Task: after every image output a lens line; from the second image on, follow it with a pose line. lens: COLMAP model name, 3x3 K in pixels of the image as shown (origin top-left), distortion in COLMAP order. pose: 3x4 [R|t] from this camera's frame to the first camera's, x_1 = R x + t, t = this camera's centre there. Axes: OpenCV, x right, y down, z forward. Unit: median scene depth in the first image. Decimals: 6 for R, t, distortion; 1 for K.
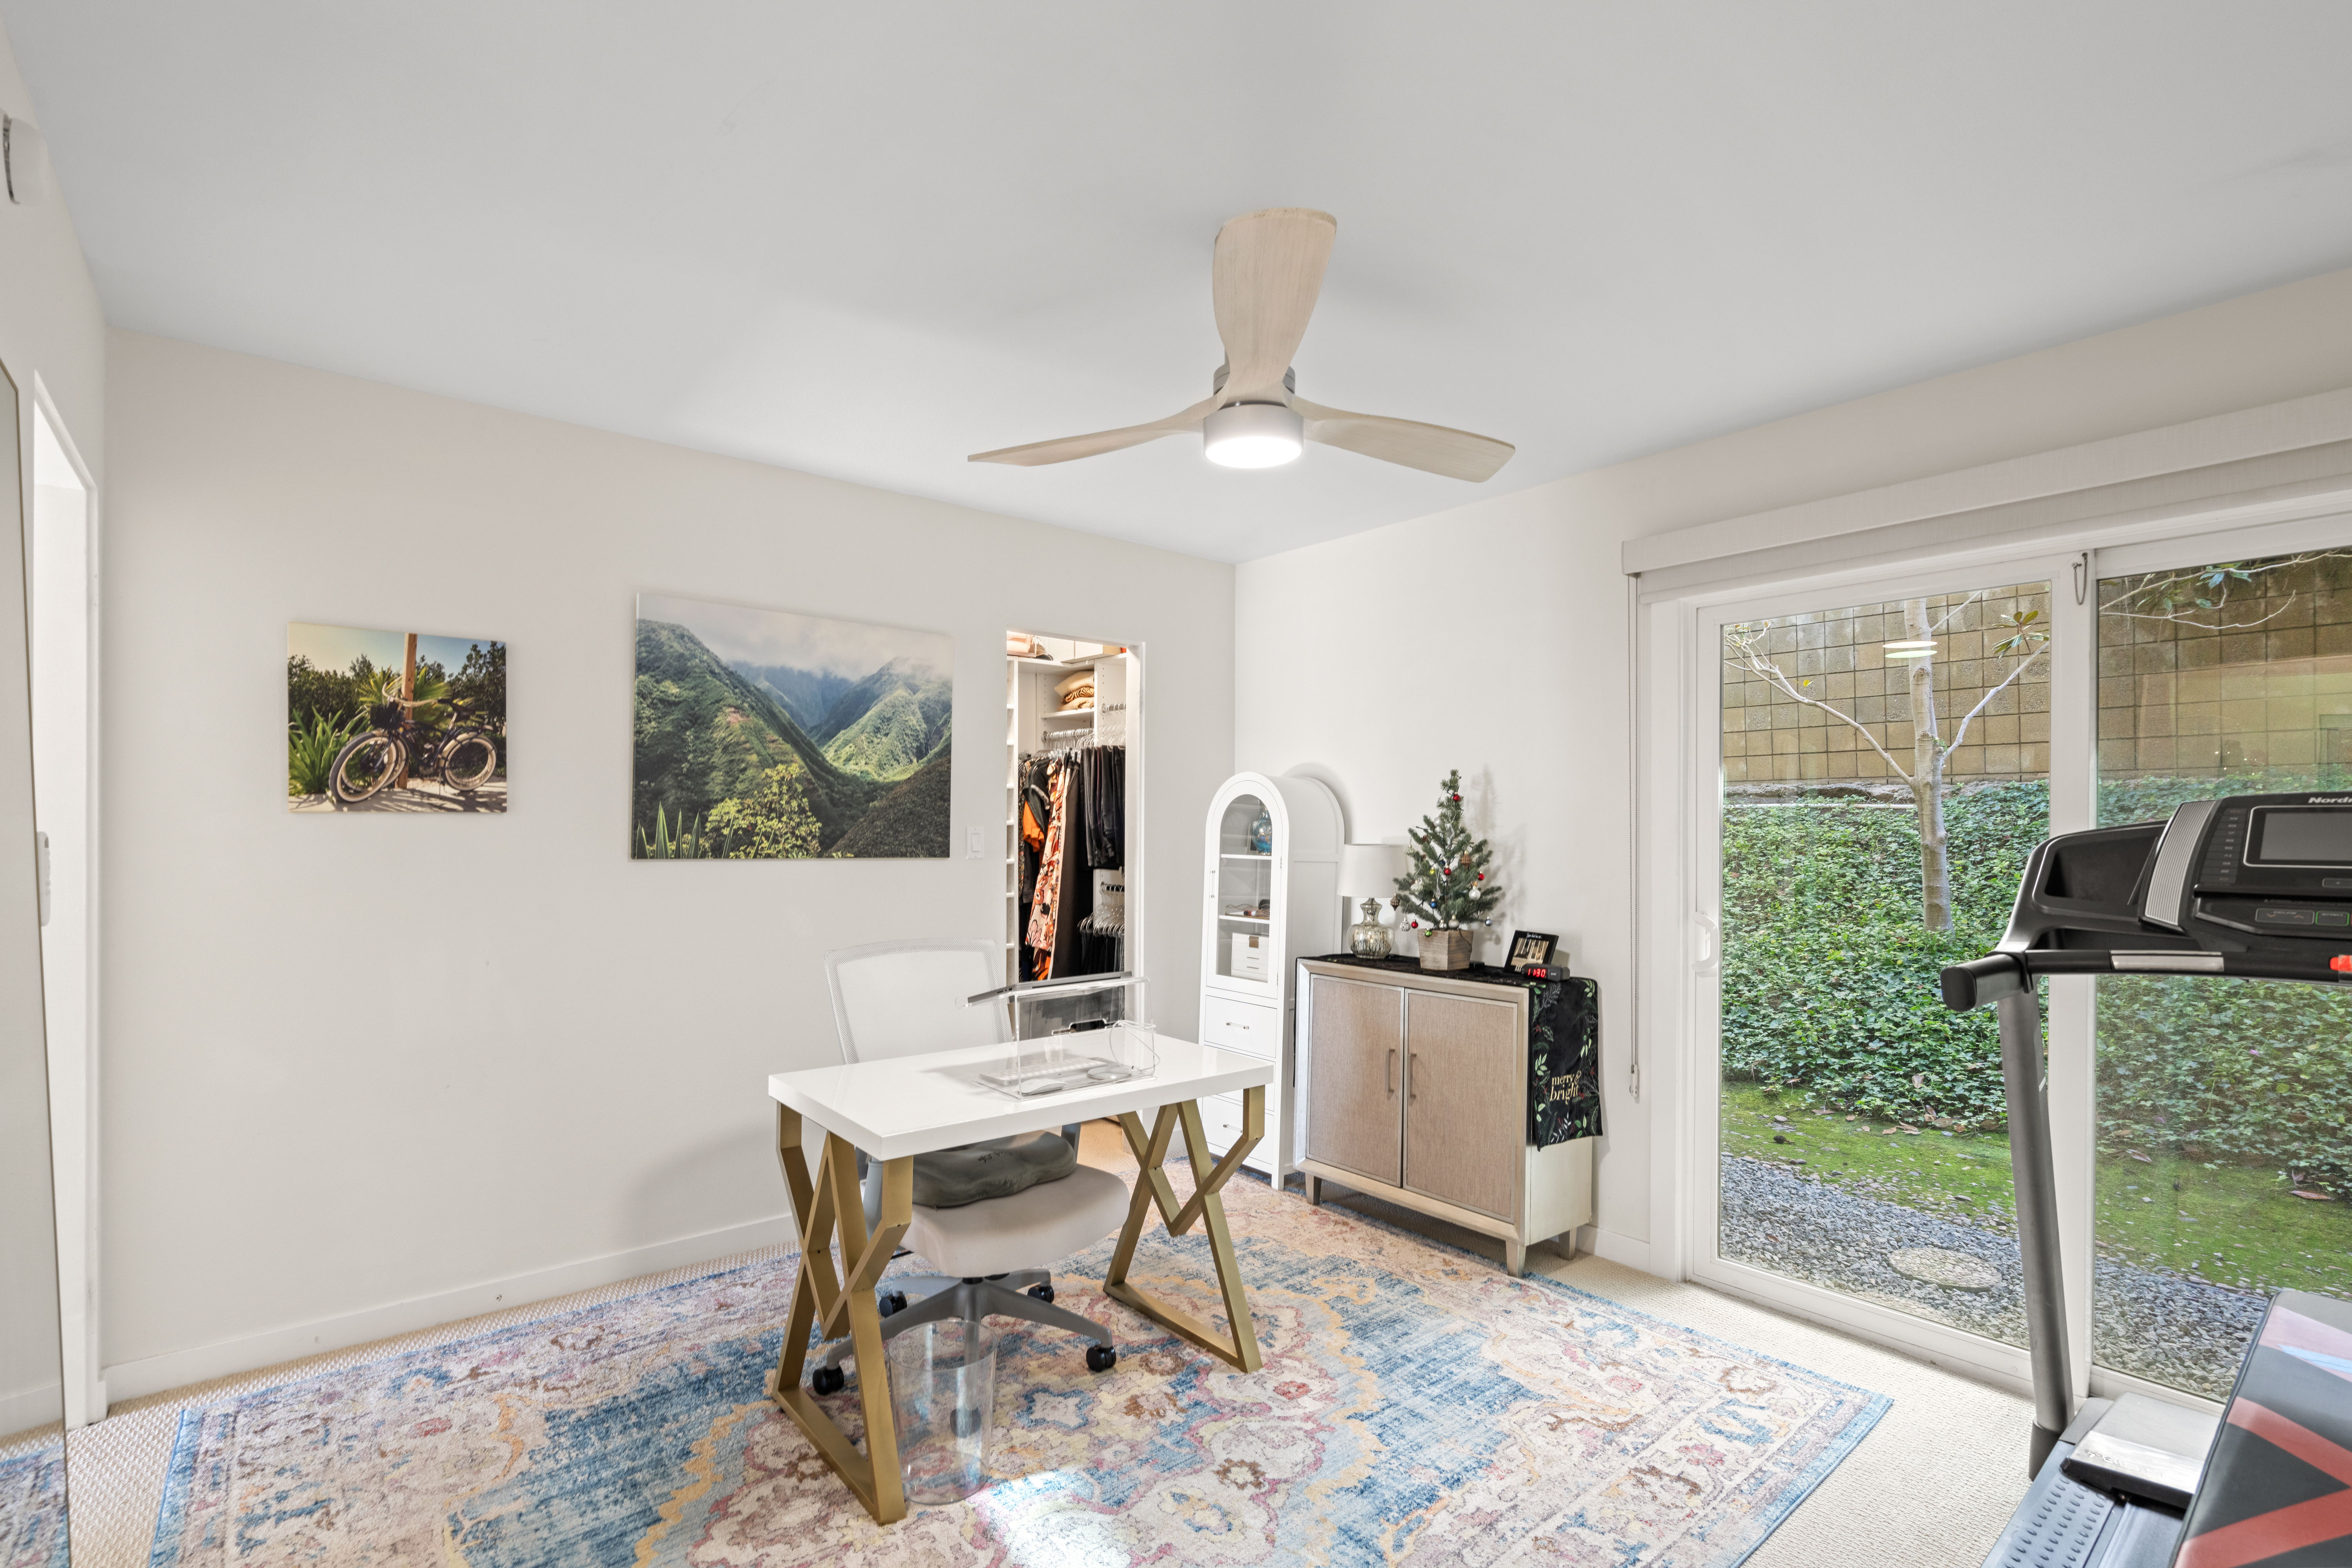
lens RADIAL K [[1075.7, 0, 1174.0], [0, 1075.7, 853.7], [0, 0, 1]] dist [-0.000528, 0.000233]
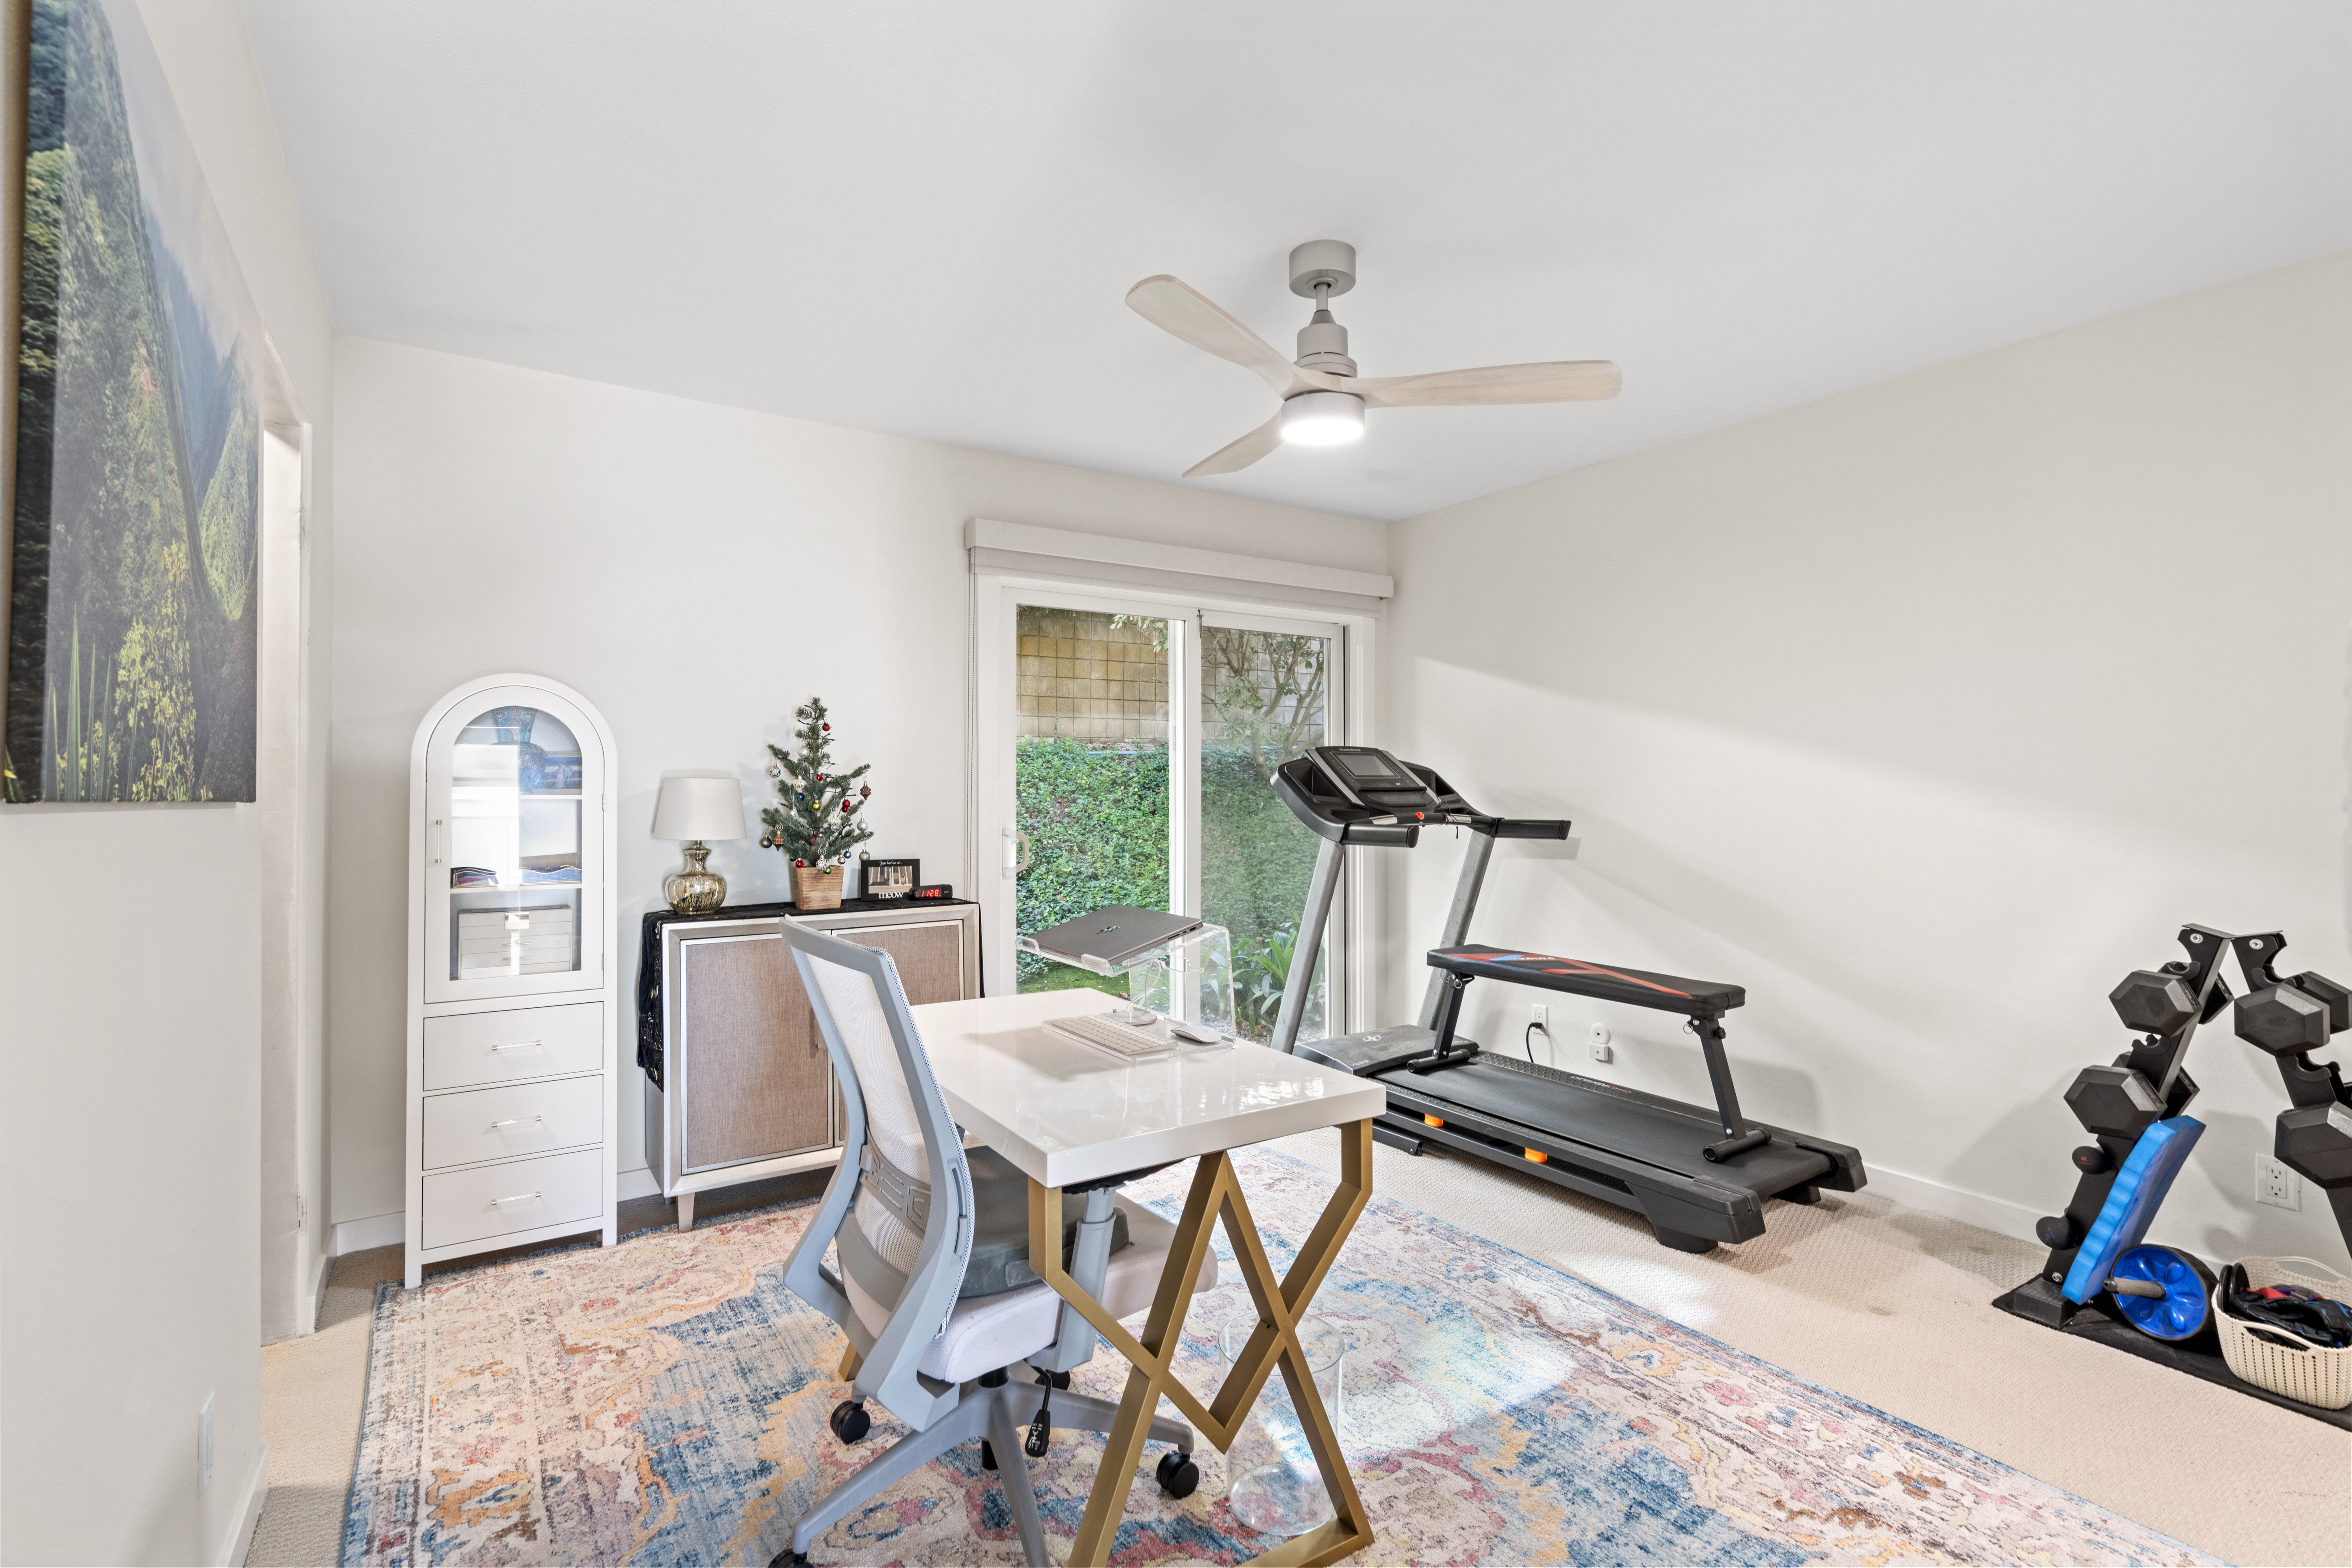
lens RADIAL K [[1082.6, 0, 1176.0], [0, 1082.6, 784.0], [0, 0, 1]] dist [-0.002115, 0.001063]
pose [[0.113174, -0.004264, 0.993566, -0.646296], [0.023142, 0.999731, 0.001655, 0.004112], [-0.993306, 0.022806, 0.113242, 0.569148]]
